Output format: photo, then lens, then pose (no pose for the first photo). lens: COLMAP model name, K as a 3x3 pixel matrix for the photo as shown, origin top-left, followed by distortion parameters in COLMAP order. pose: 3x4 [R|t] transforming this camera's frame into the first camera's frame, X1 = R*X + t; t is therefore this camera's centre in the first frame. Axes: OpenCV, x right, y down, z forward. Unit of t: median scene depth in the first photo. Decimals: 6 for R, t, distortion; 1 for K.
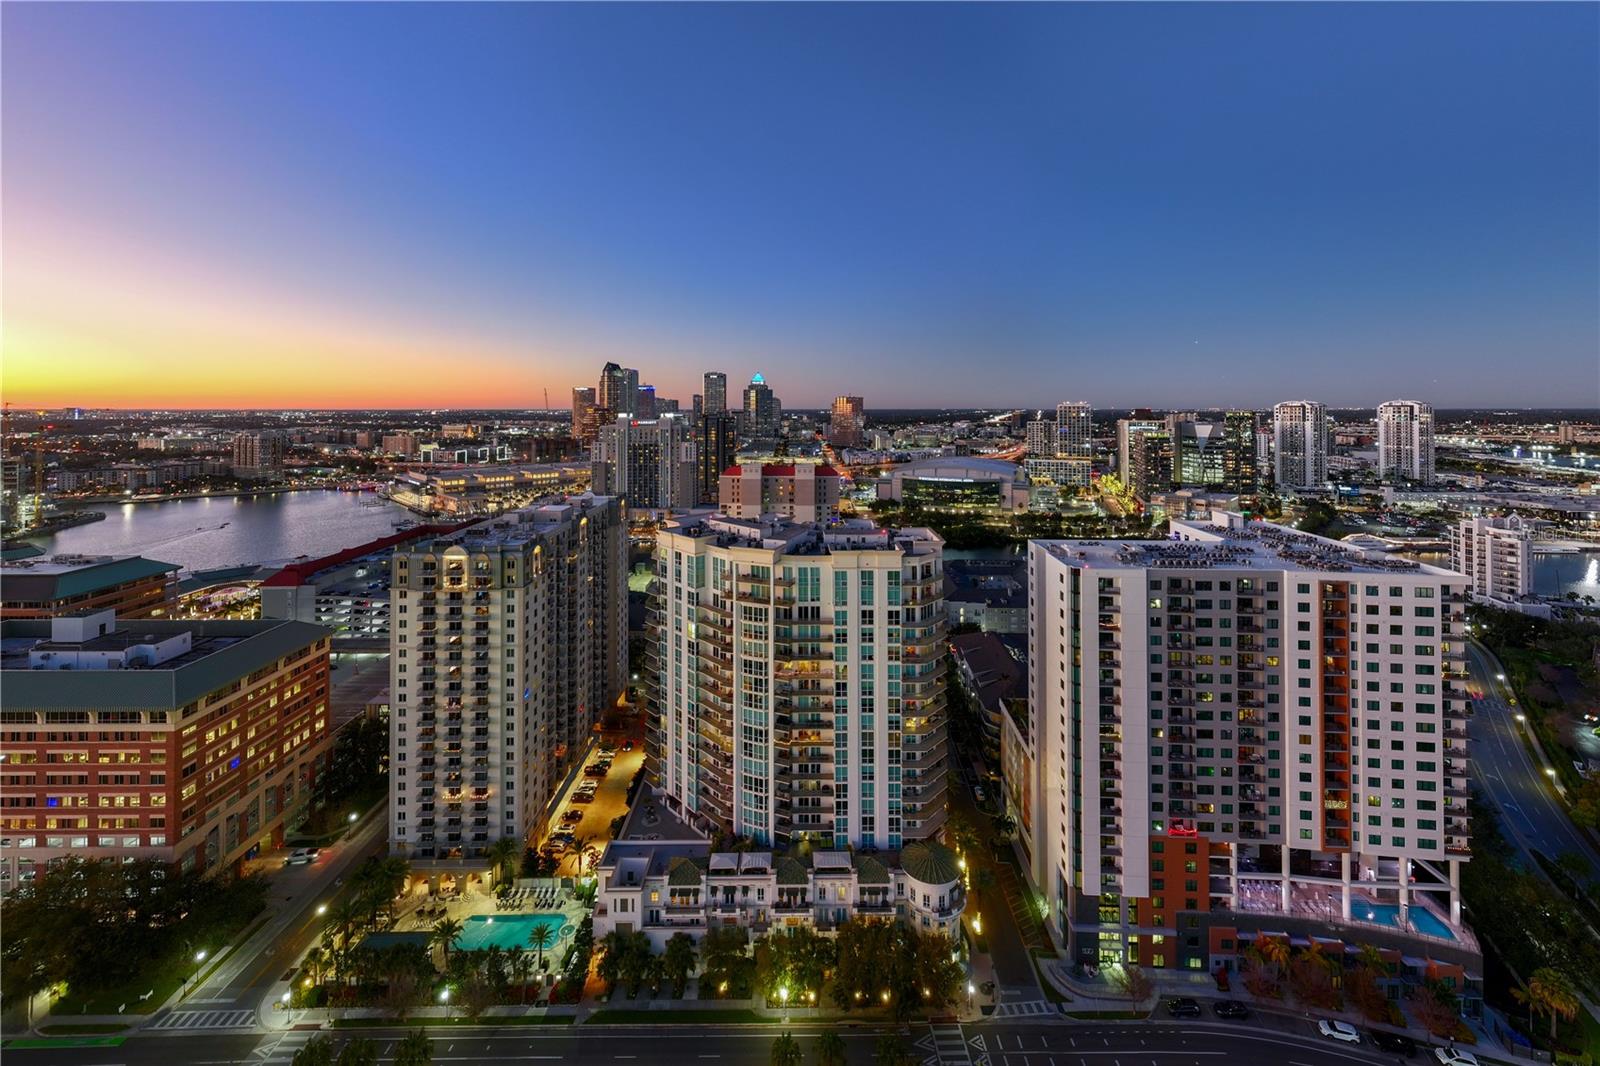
lens RADIAL K [[633.5, 0, 802.2], [0, 633.5, 405.3], [0, 0, 1]] dist [0.000116, 0.000253]
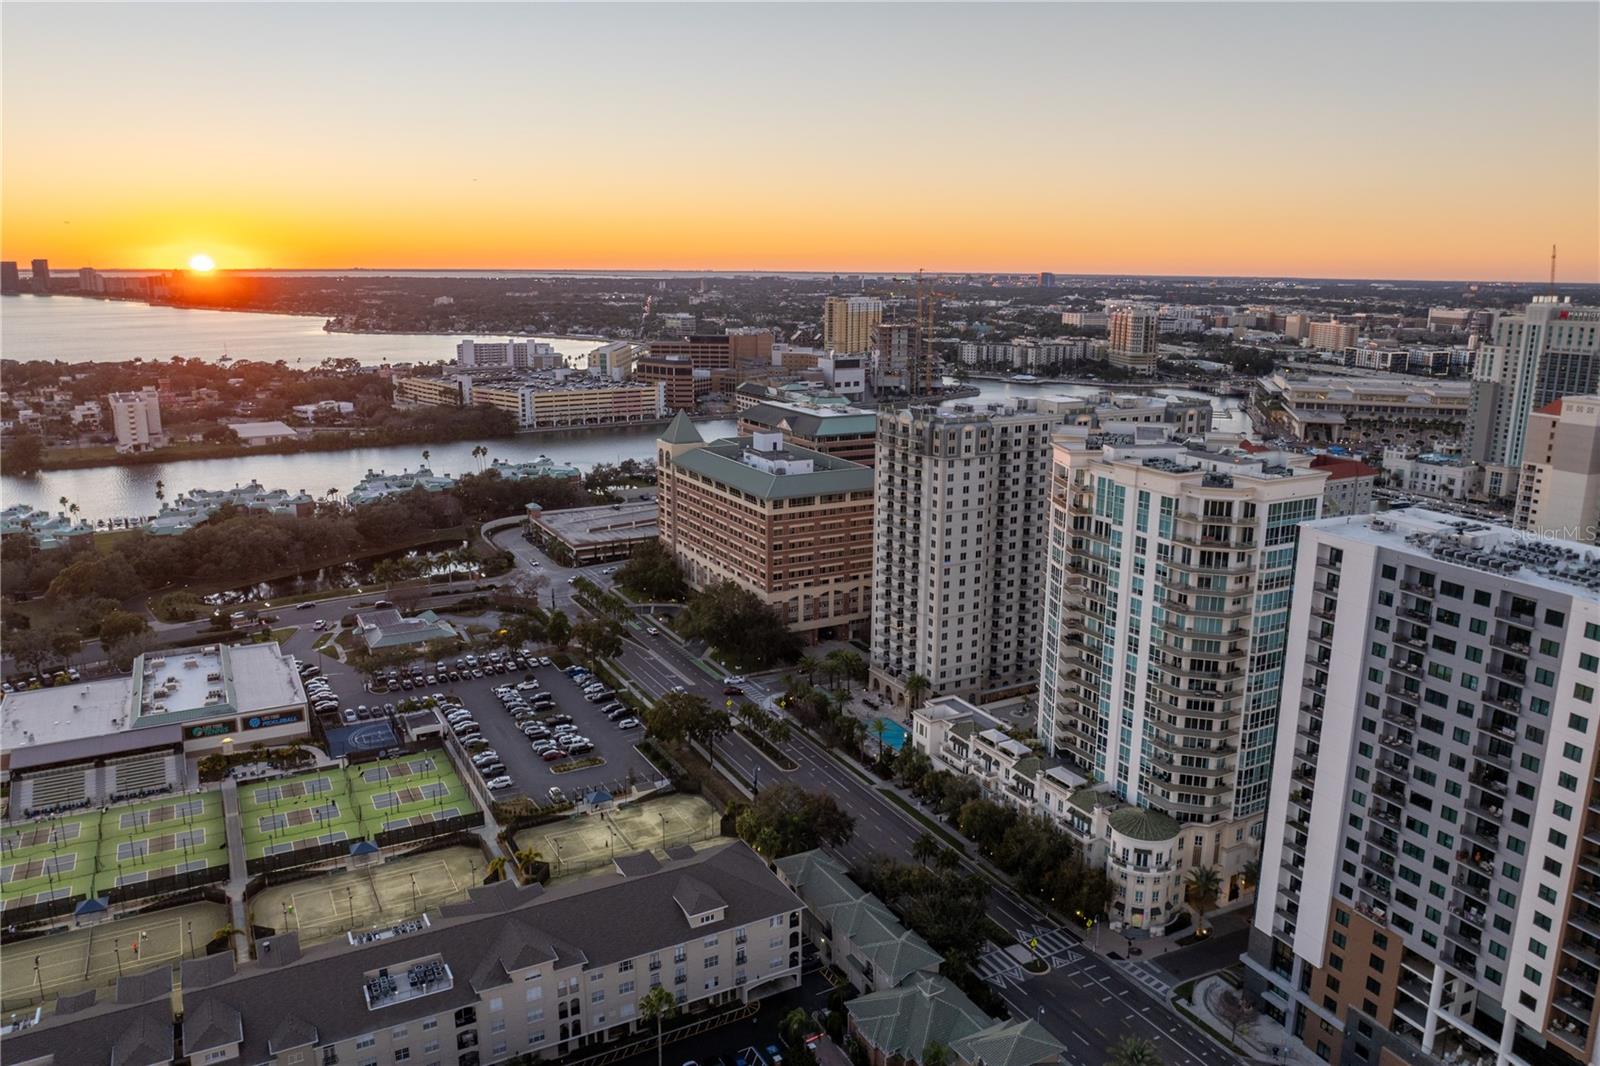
lens RADIAL K [[1123.9, 0, 800.0], [0, 1123.9, 533.0], [0, 0, 1]] dist [-0.039421, -0.006074]
pose [[0.470789, 0.207213, -0.857567, 1.113308], [-0.004401, 0.972566, 0.232584, -0.024127], [0.882235, -0.105723, 0.458785, -0.076498]]
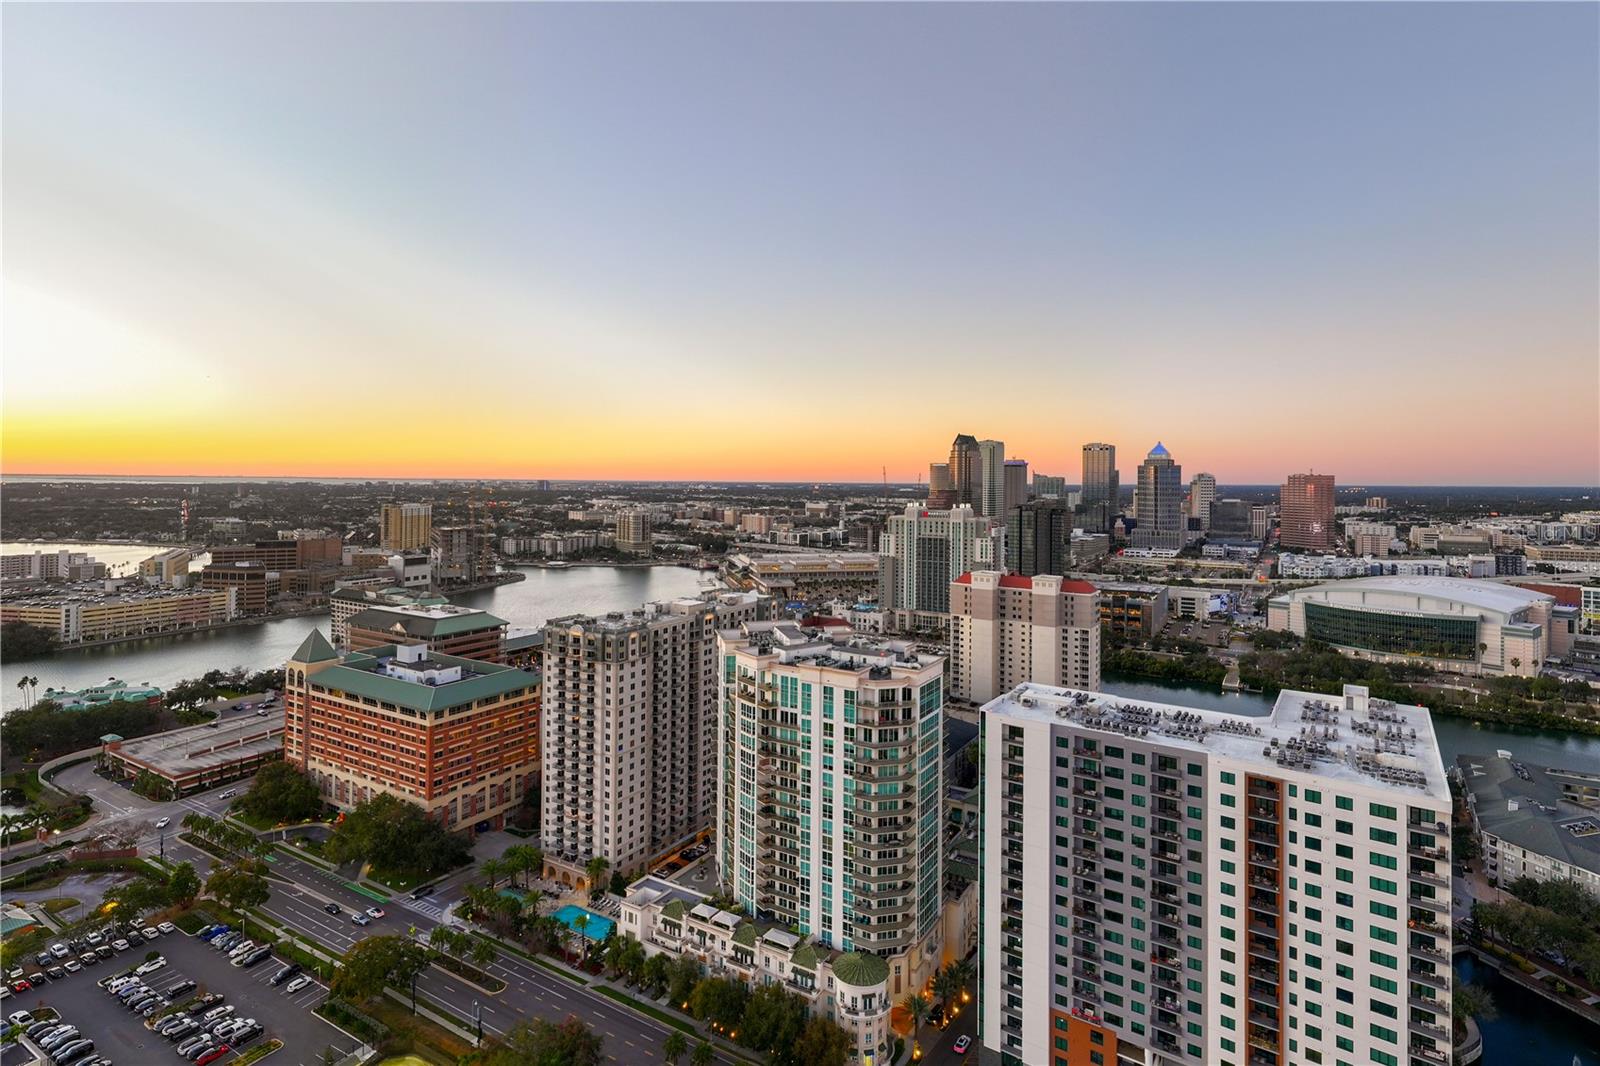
lens RADIAL K [[815.9, 0, 806.8], [0, 815.9, 478.6], [0, 0, 1]] dist [-0.000731, -0.000921]
pose [[0.852521, 0.009643, -0.522604, 0.756994], [-0.009746, 0.999949, 0.002551, -0.090006], [0.522603, 0.002919, 0.852571, -0.190246]]
